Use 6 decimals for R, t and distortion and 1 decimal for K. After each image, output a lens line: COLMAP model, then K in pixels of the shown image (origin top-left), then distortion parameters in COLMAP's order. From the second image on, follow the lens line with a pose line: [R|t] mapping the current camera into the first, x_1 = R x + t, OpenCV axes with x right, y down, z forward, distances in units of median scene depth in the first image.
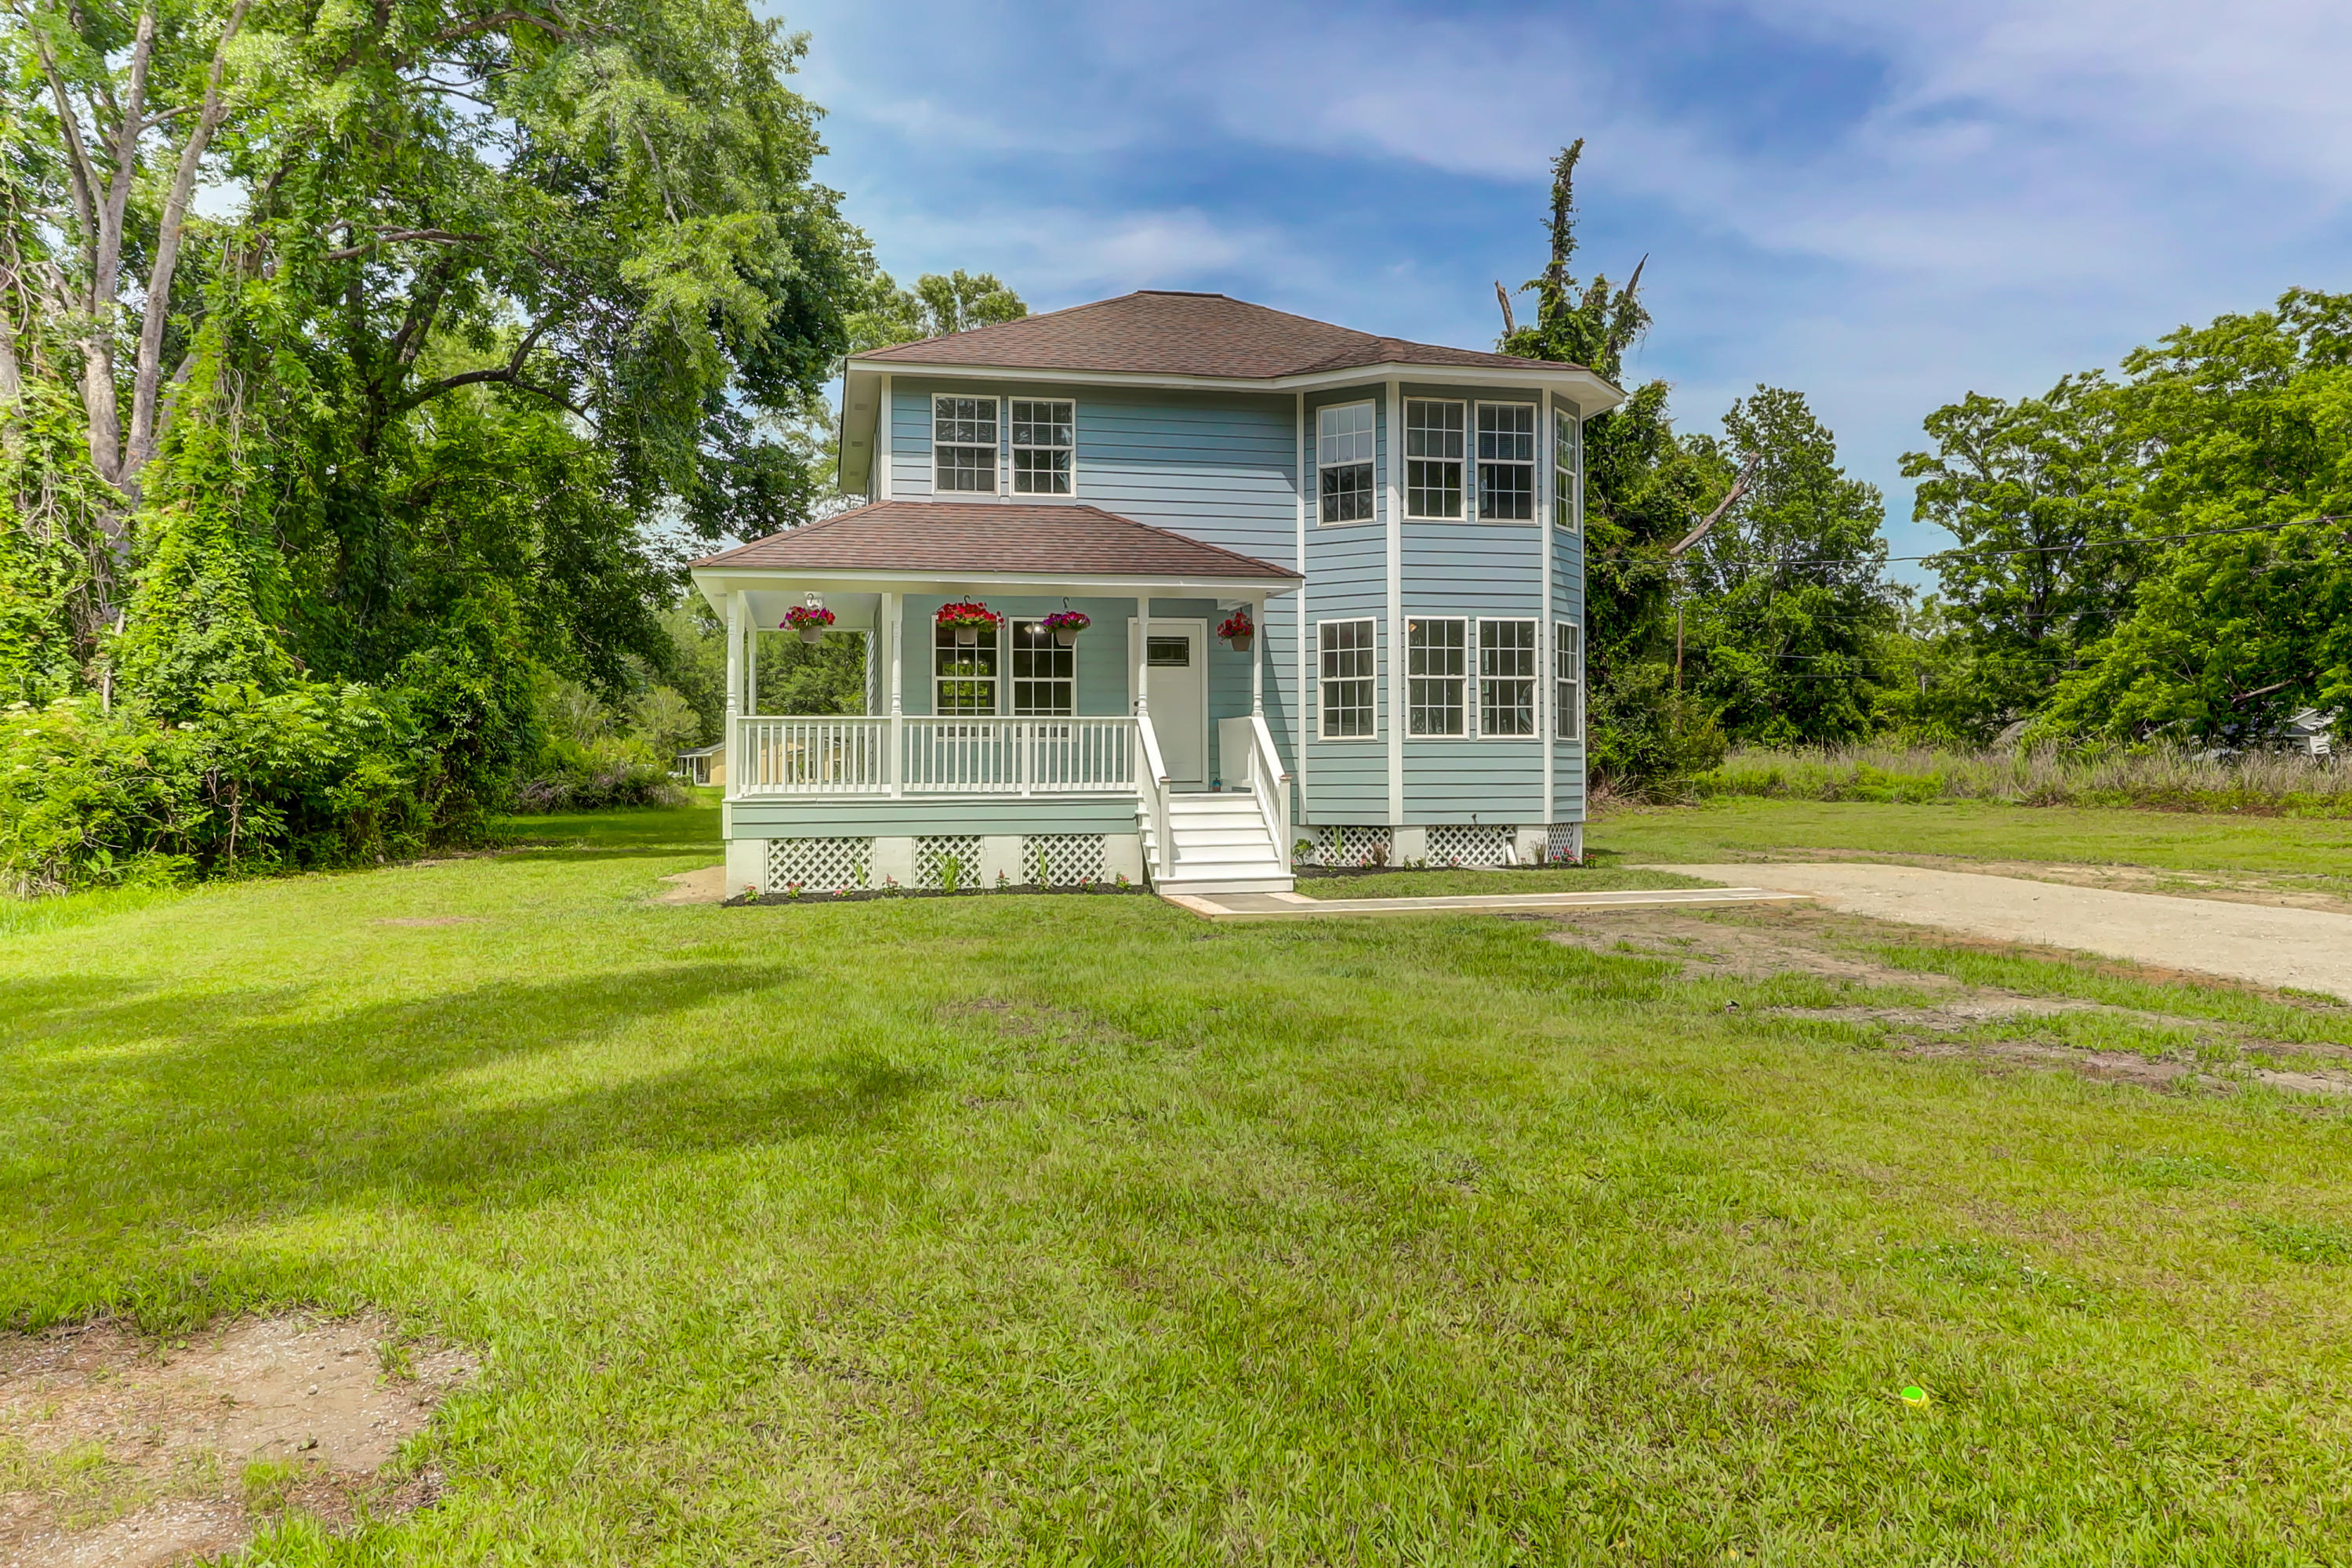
lens RADIAL K [[1693.4, 0, 1178.2], [0, 1693.4, 787.9], [0, 0, 1]] dist [-0.012206, -0.006608]
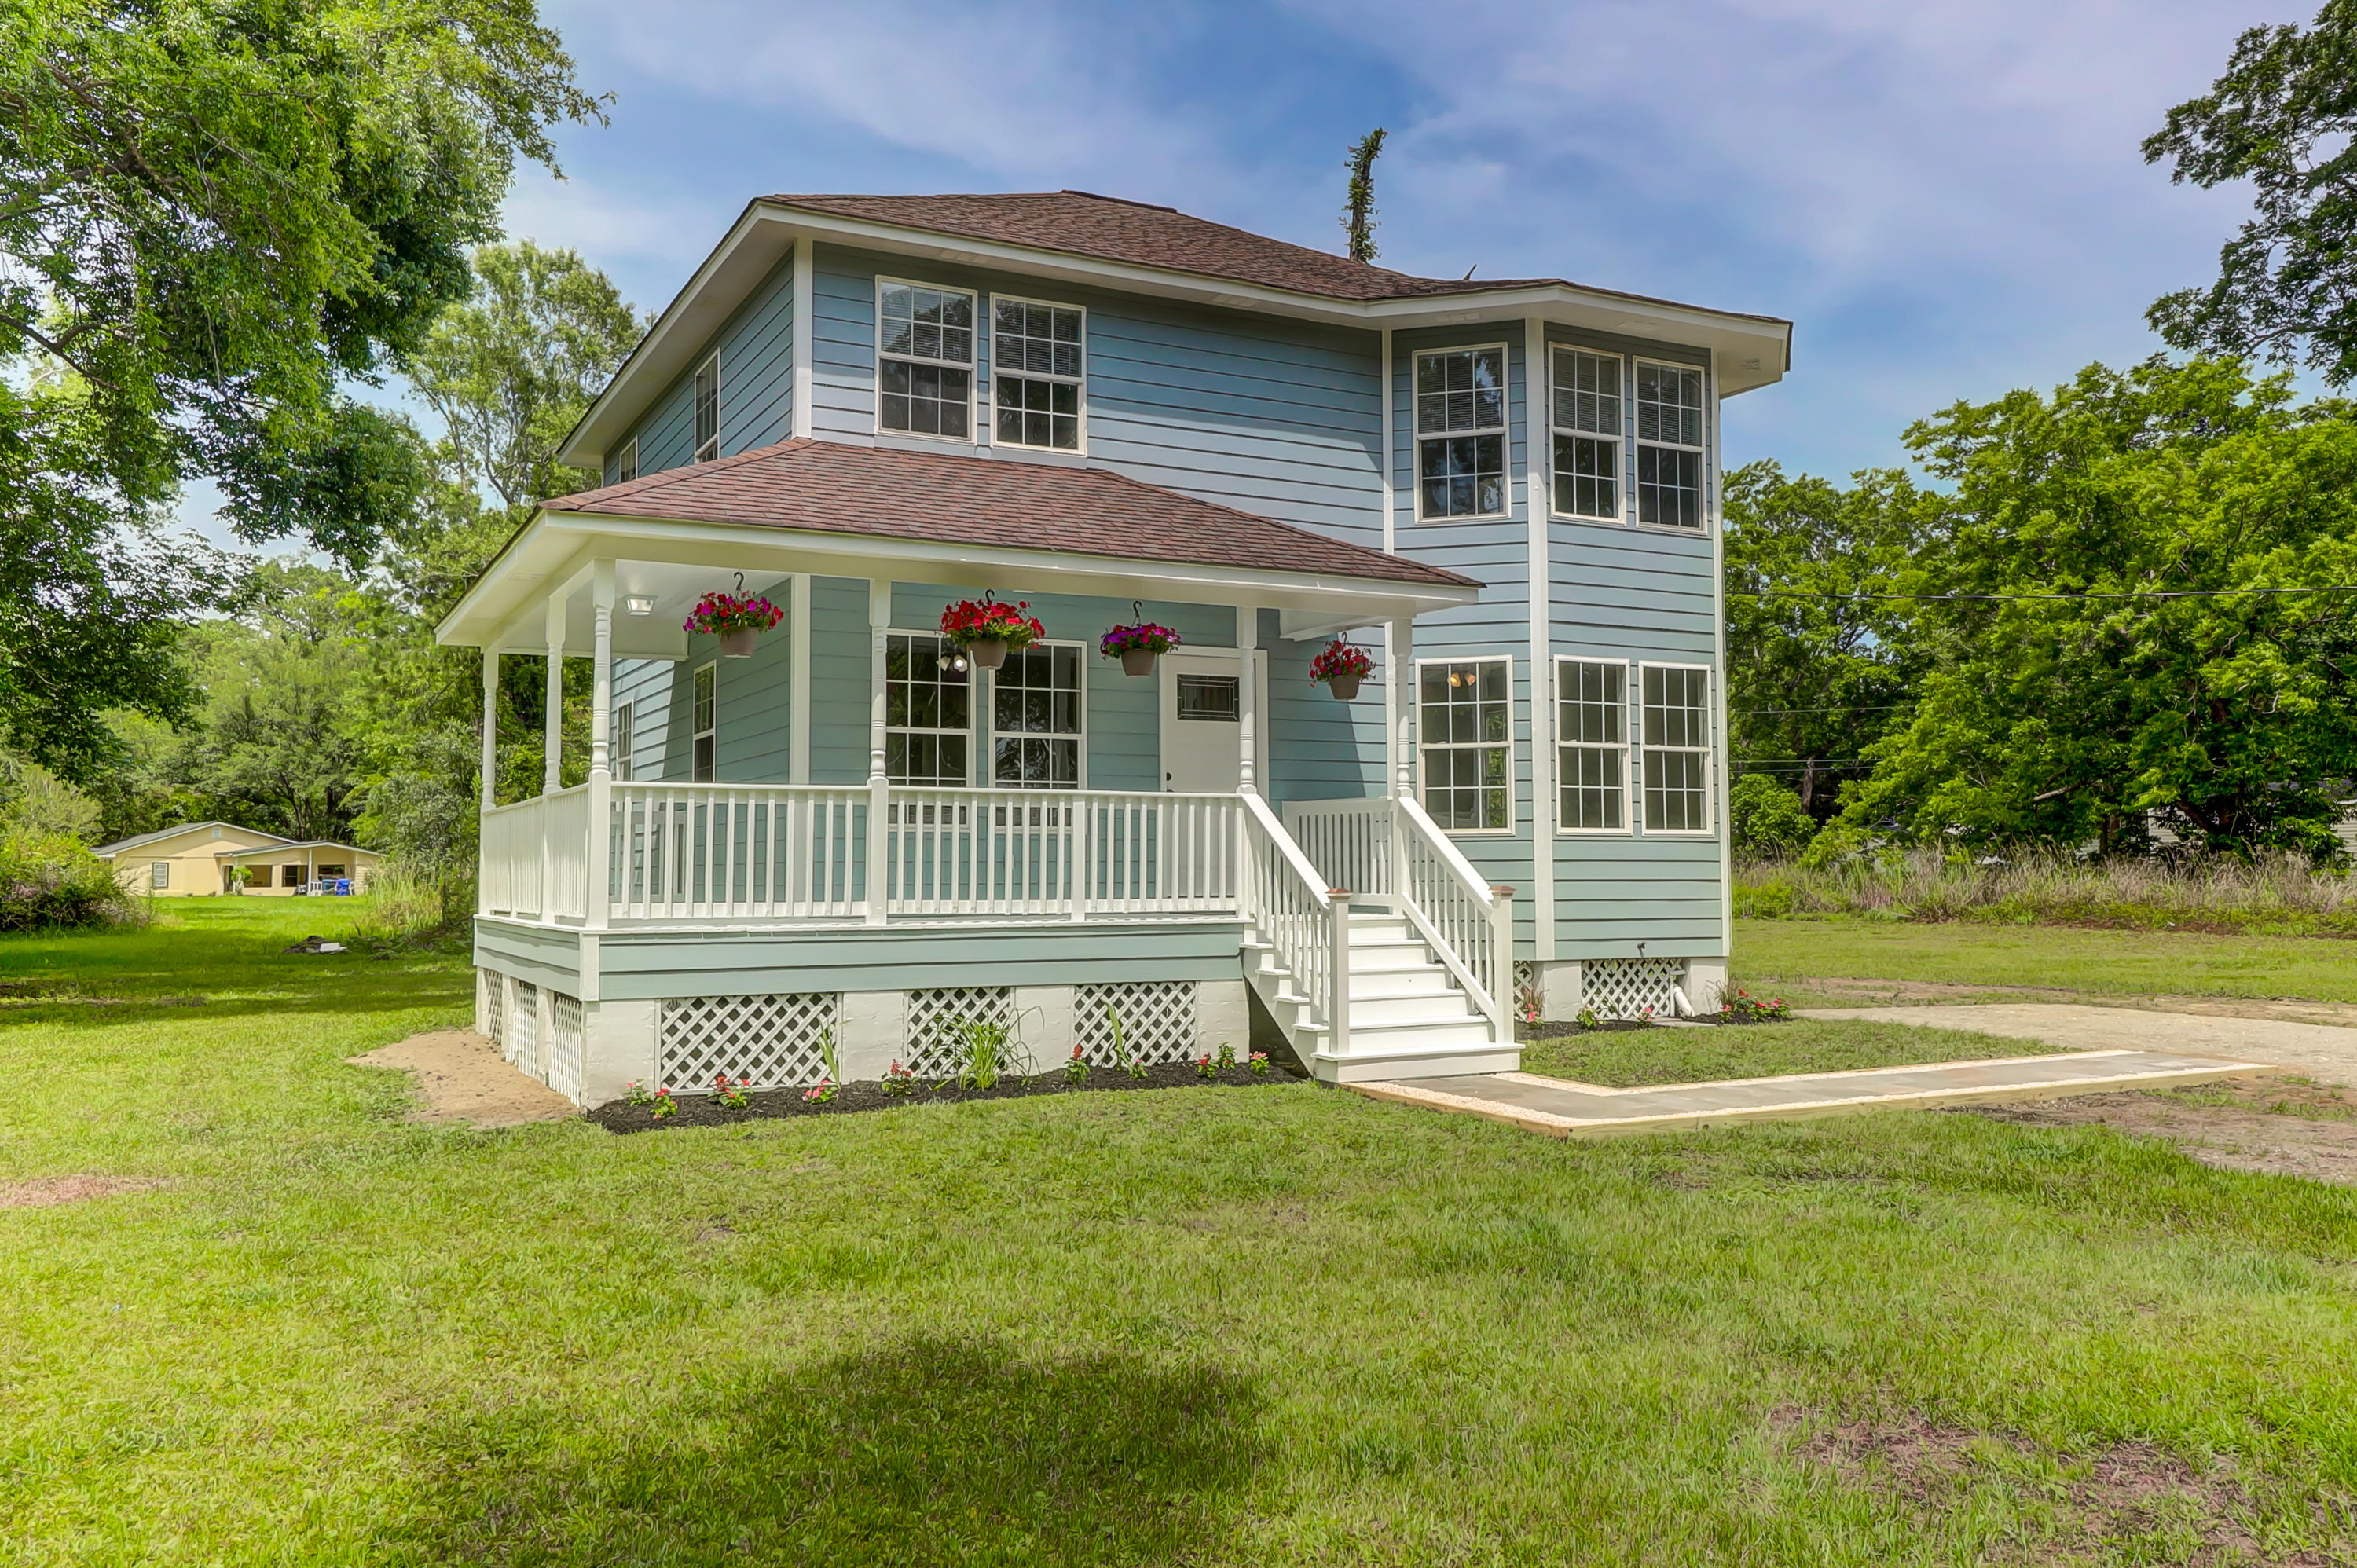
lens RADIAL K [[1882.2, 0, 1179.2], [0, 1882.2, 770.0], [0, 0, 1]] dist [0.007573, -0.001687]
pose [[0.964999, 0.017822, 0.261646, -0.212359], [-0.000027, 0.997695, -0.067858, -0.002956], [-0.262252, 0.065476, 0.962775, 0.304467]]
